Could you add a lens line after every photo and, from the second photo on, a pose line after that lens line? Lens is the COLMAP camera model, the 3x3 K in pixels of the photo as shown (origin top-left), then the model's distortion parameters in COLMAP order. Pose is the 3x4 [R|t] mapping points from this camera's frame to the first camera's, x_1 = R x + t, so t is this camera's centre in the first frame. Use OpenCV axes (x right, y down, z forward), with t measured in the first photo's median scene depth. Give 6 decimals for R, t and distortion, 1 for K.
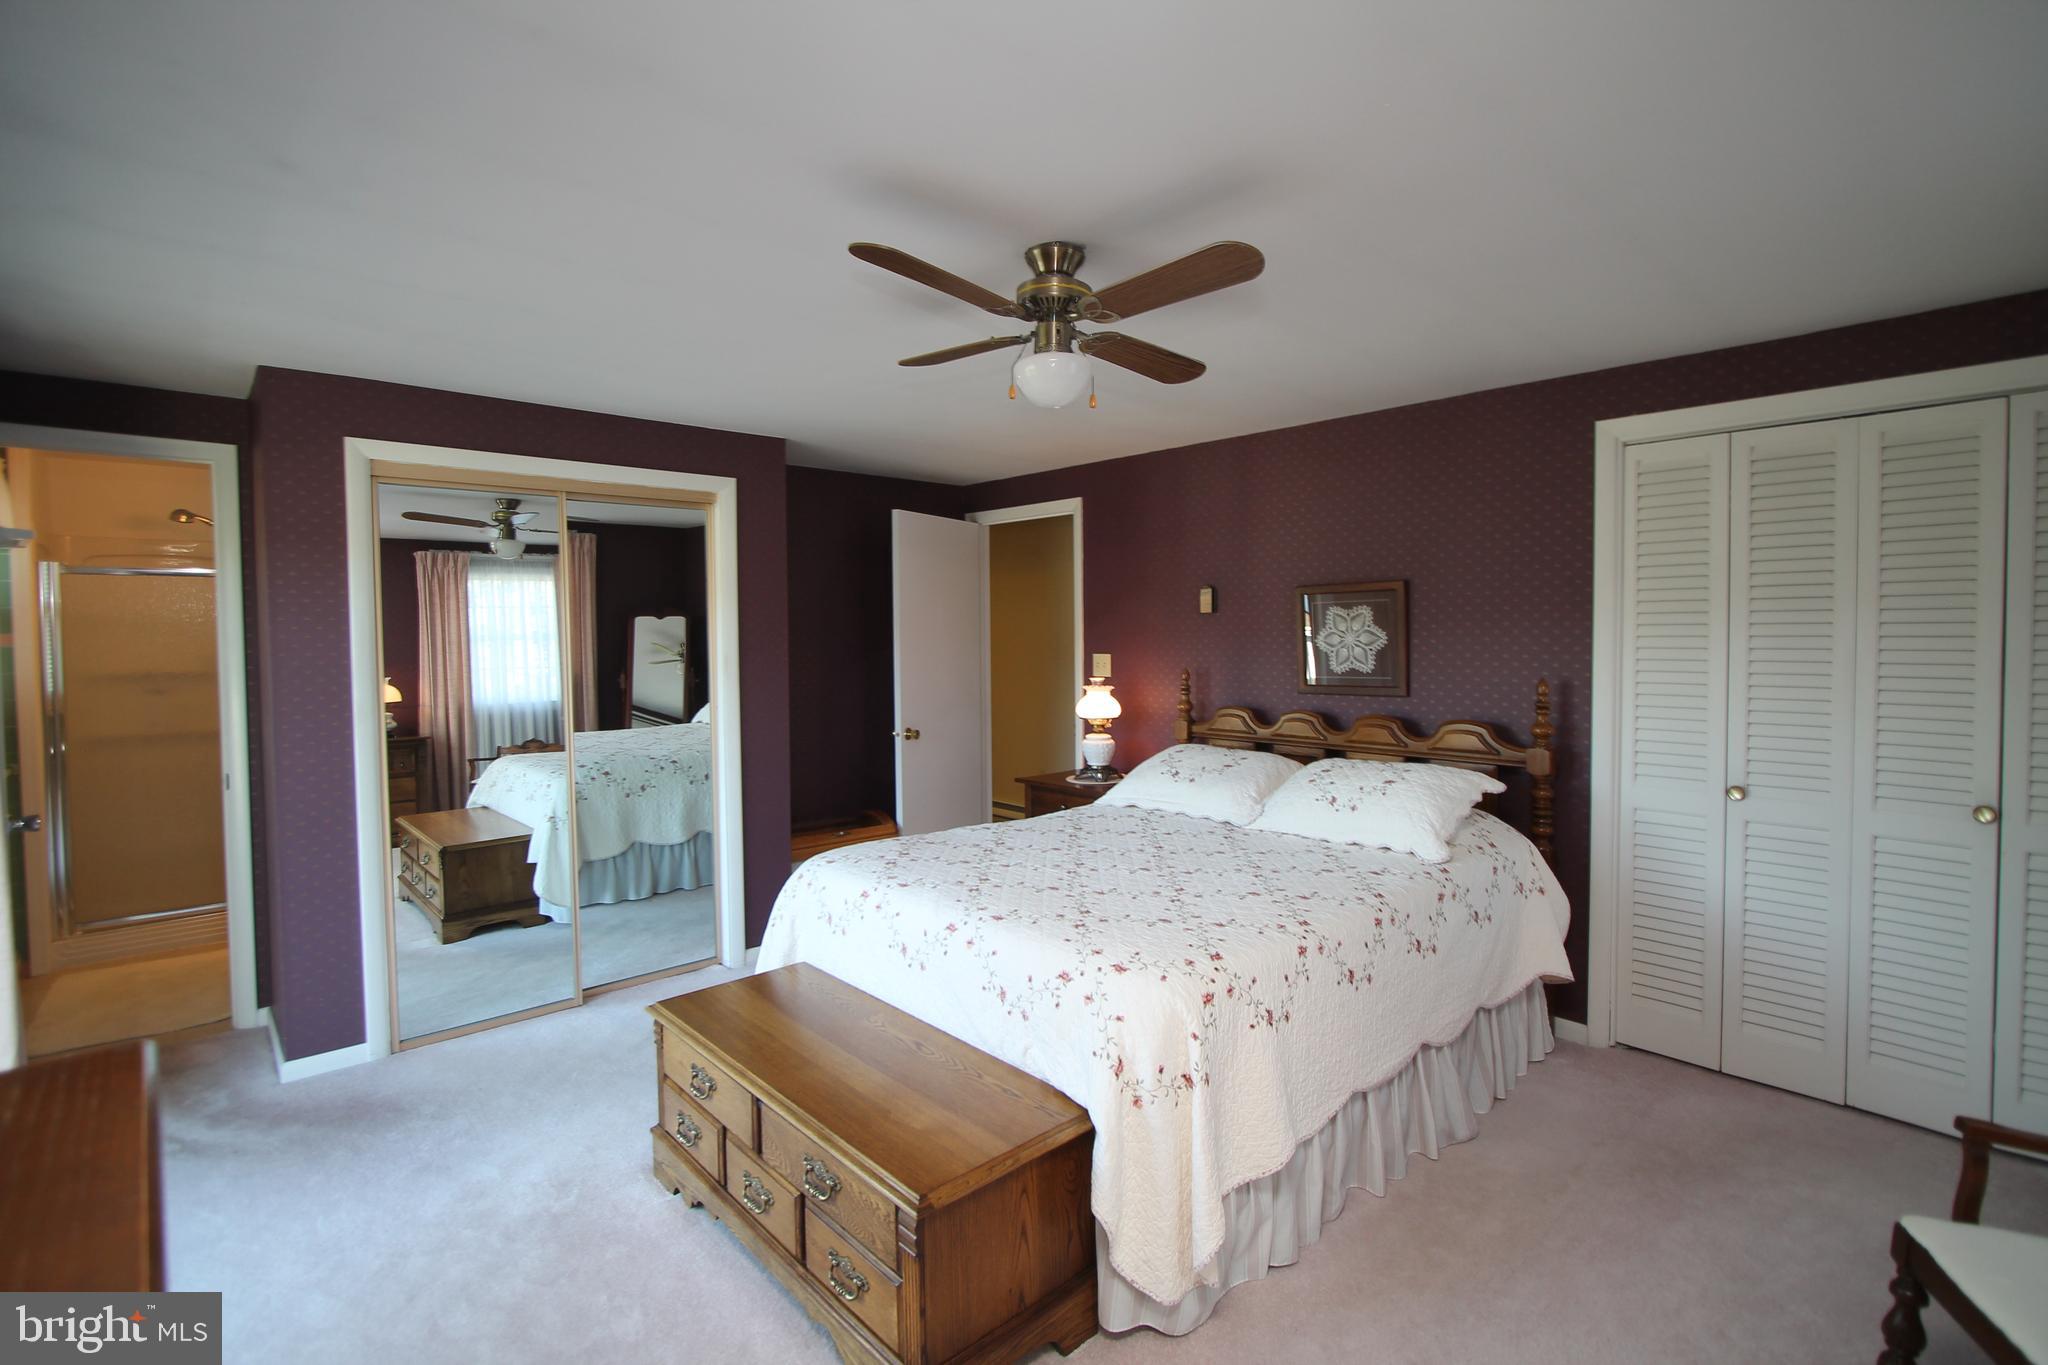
lens RADIAL K [[953.8, 0, 1029.2], [0, 953.8, 676.2], [0, 0, 1]] dist [-0.014757, 0.004130]
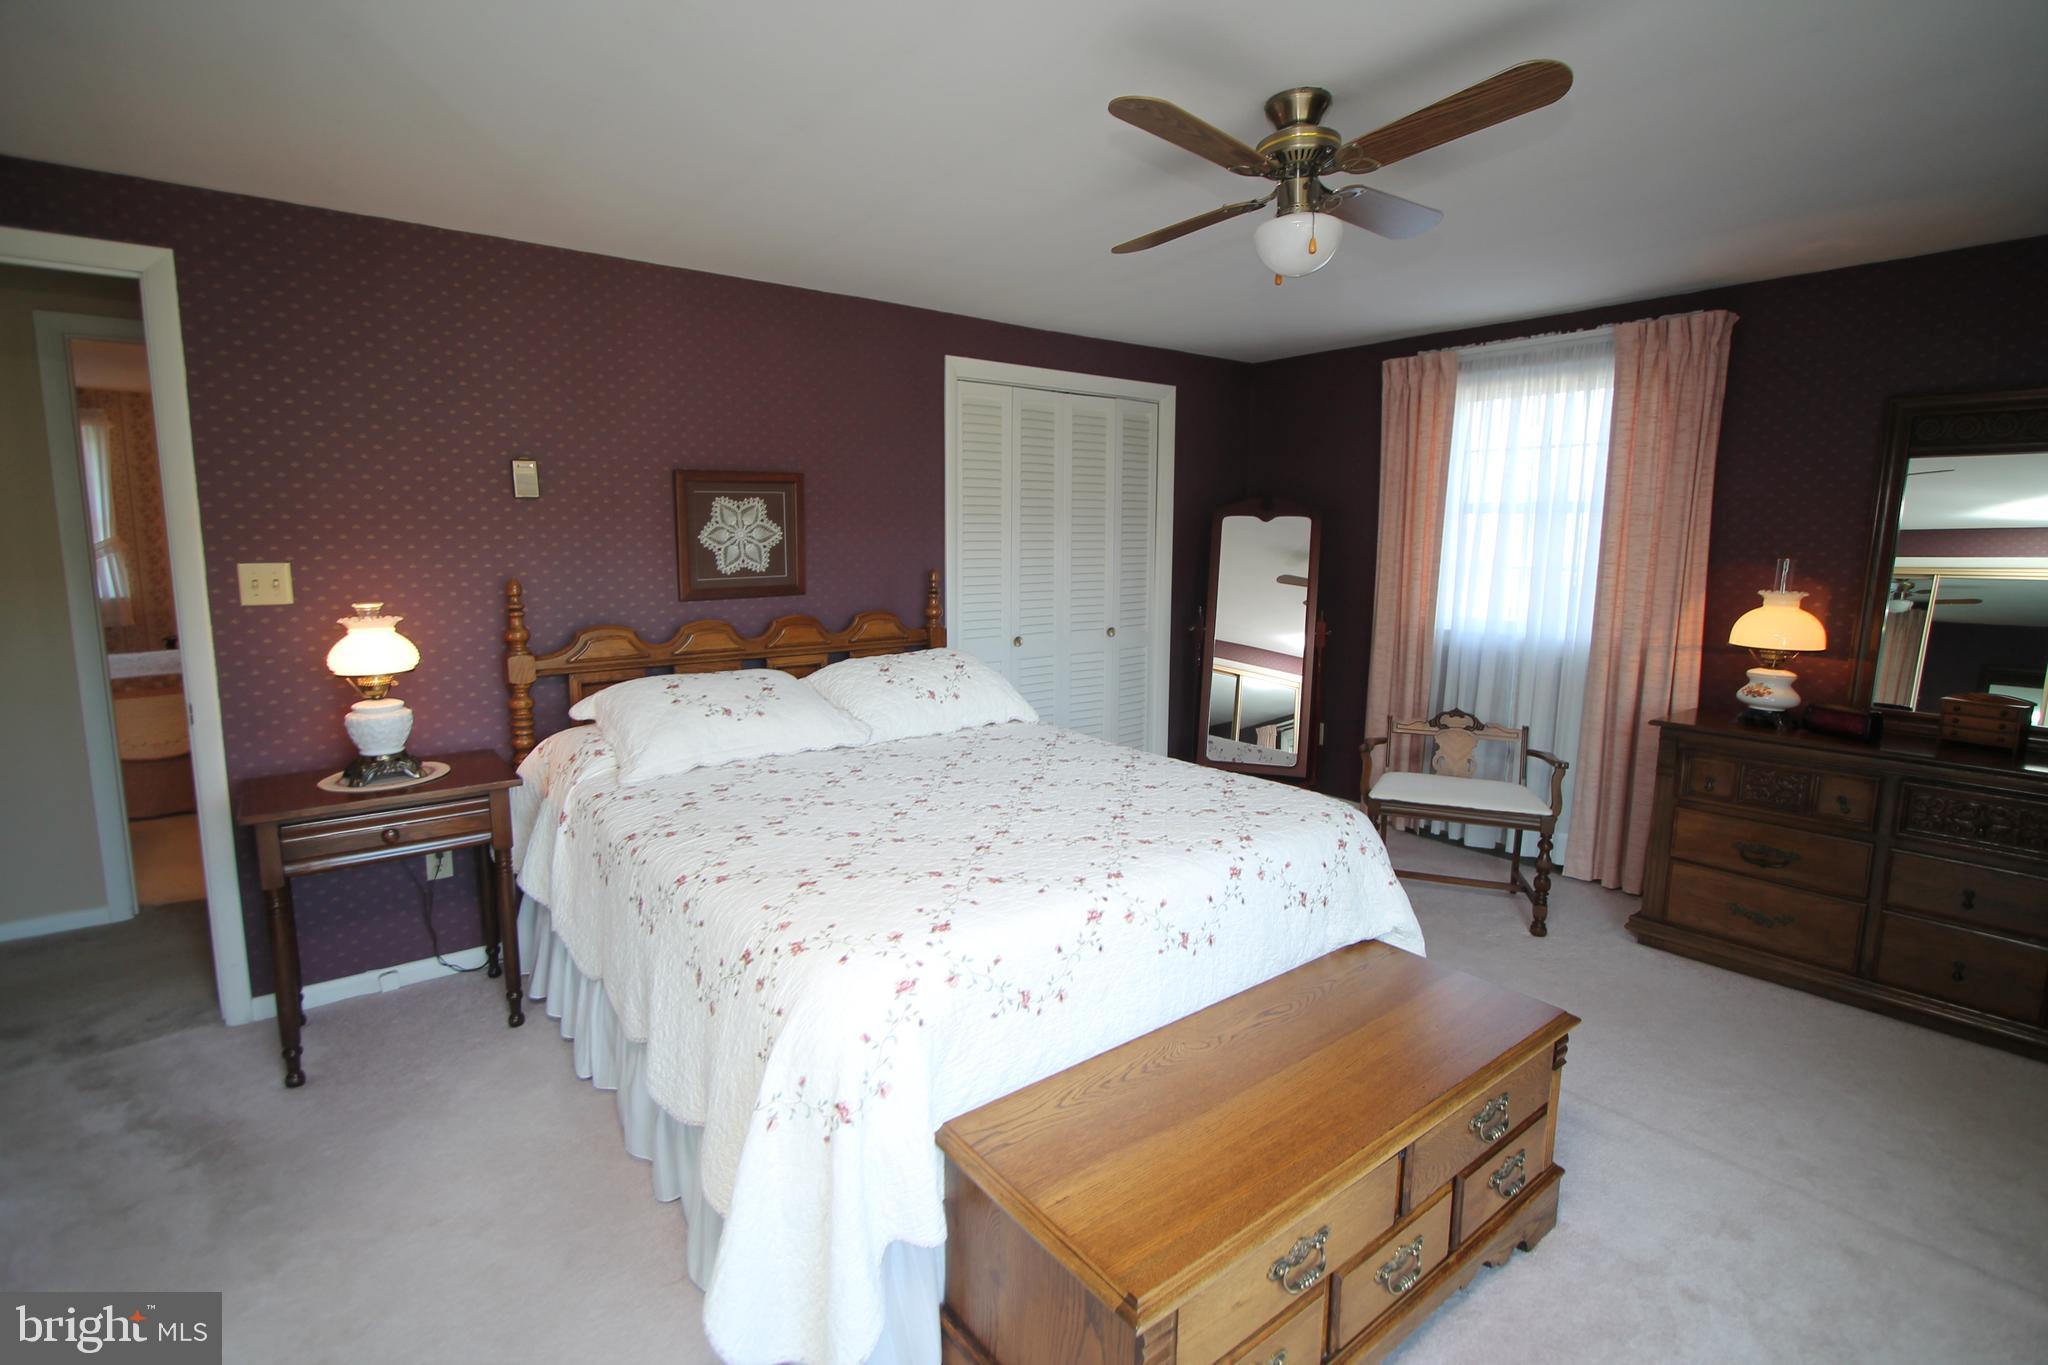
lens RADIAL K [[953.8, 0, 1026.0], [0, 953.8, 673.5], [0, 0, 1]] dist [-0.014757, 0.004130]
pose [[0.080170, -0.138736, 0.987079, -0.563983], [0.042702, 0.989835, 0.135655, -0.020815], [-0.995866, 0.031274, 0.085279, 0.689333]]
